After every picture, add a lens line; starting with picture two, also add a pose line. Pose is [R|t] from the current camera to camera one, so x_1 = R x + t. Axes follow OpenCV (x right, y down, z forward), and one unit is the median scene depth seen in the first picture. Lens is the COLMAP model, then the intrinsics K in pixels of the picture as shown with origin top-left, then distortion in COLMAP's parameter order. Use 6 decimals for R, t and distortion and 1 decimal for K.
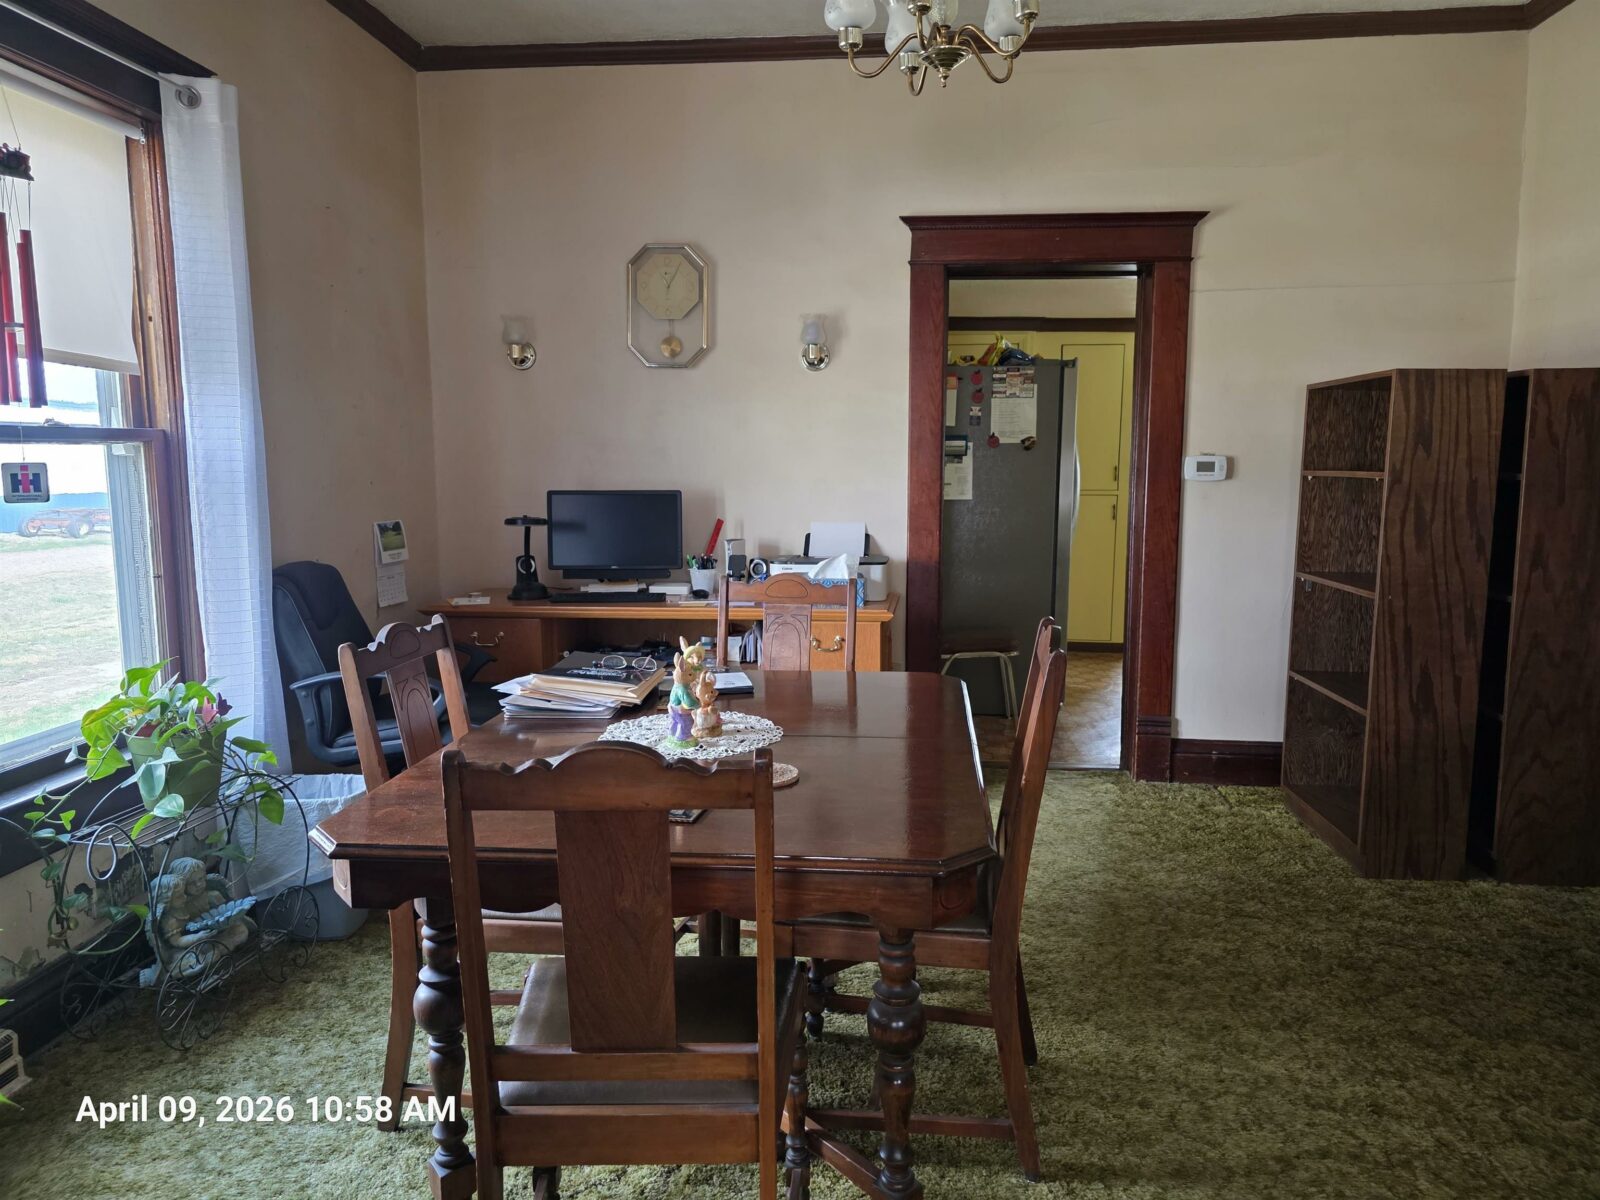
lens RADIAL K [[1083.8, 0, 800.0], [0, 1083.8, 600.0], [0, 0, 1]] dist [0.086894, -0.077033]
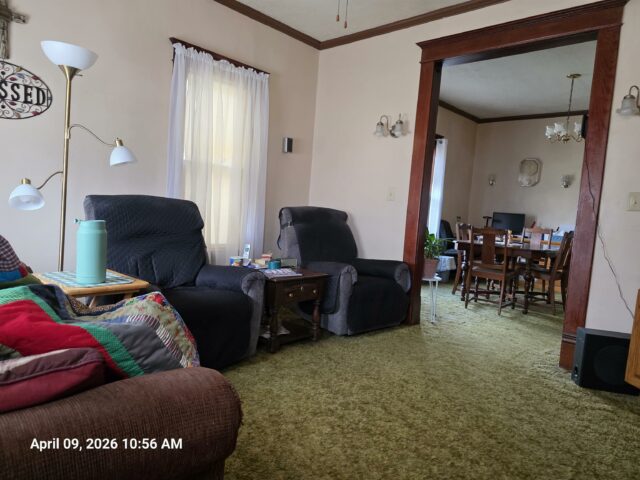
lens RADIAL K [[433.5, 0, 320.0], [0, 433.5, 240.0], [0, 0, 1]] dist [0.086894, -0.077033]
pose [[0.801877, 0.103974, -0.588372, 0.273522], [-0.155242, 0.987179, -0.037126, 0.191677], [0.576968, 0.121110, 0.807737, -0.869029]]
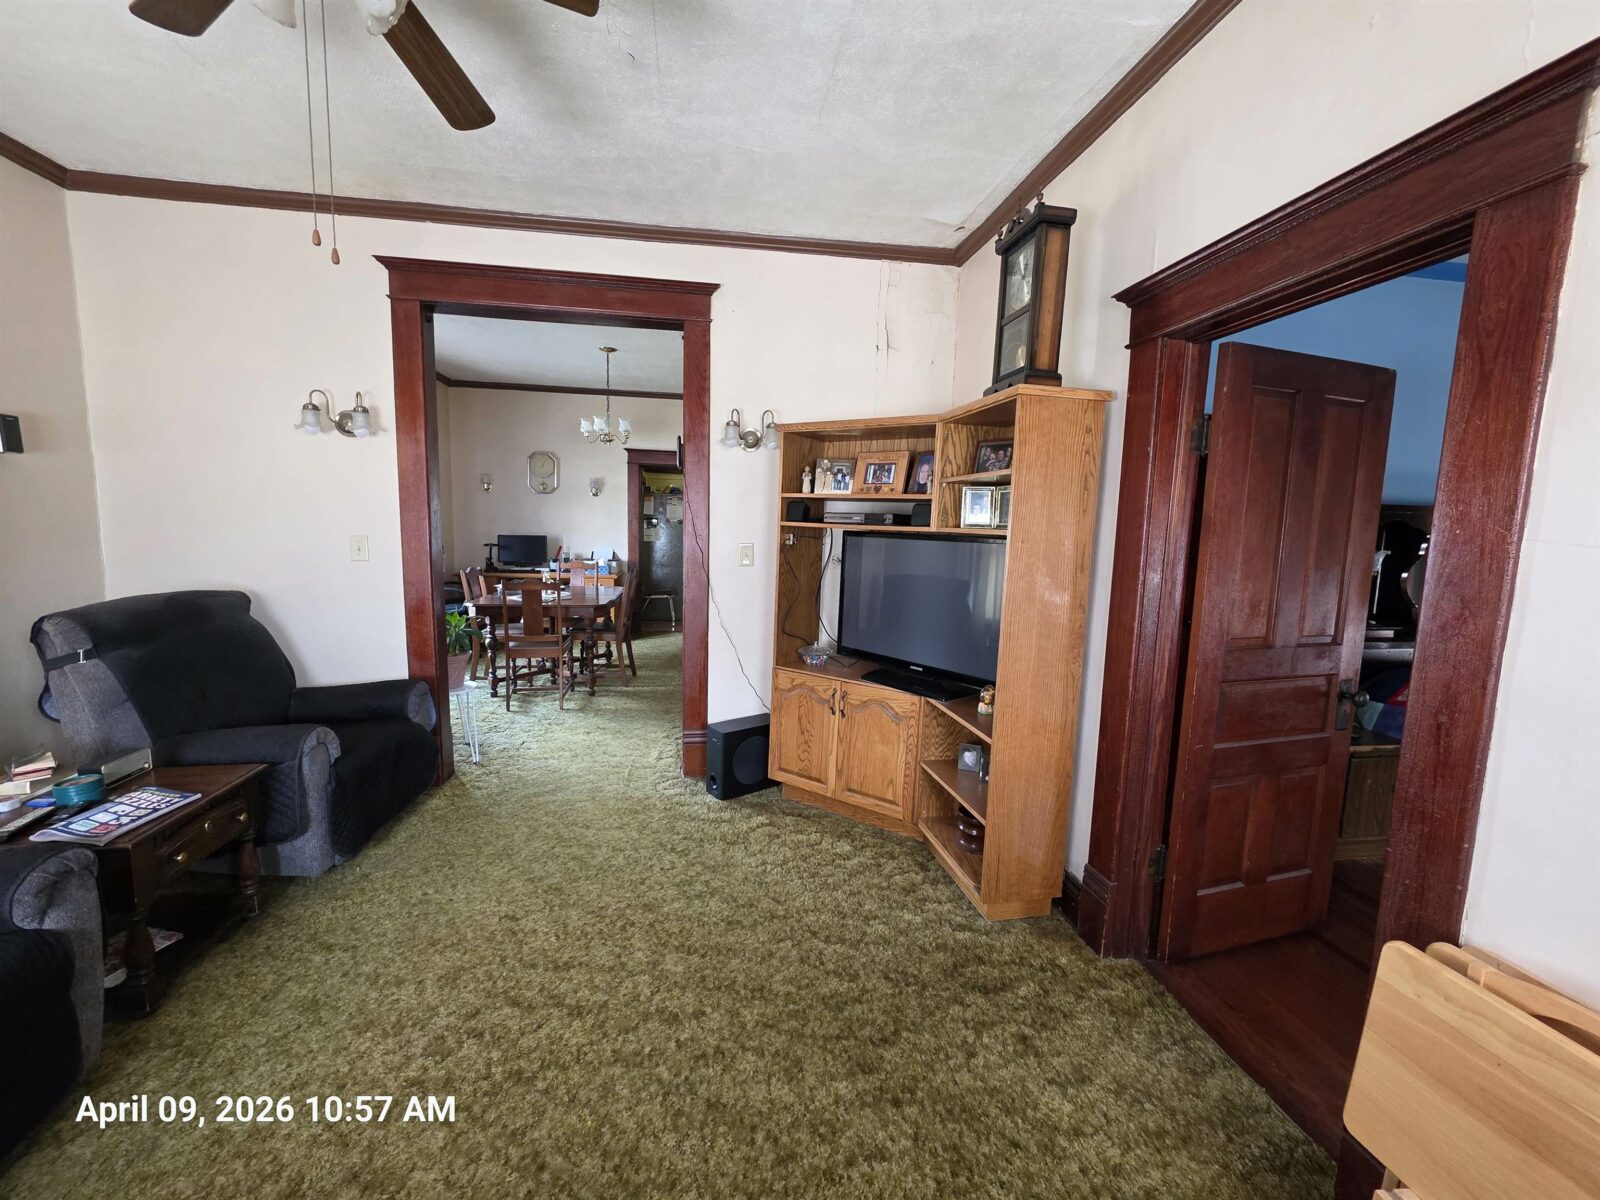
lens RADIAL K [[639.2, 0, 796.0], [0, 639.2, 599.1], [0, 0, 1]] dist [-0.002664, 0.001848]
pose [[0.967473, -0.002559, 0.252961, 0.103053], [0.005333, 0.999933, -0.010282, 0.090450], [-0.252918, 0.011296, 0.967422, -0.823801]]
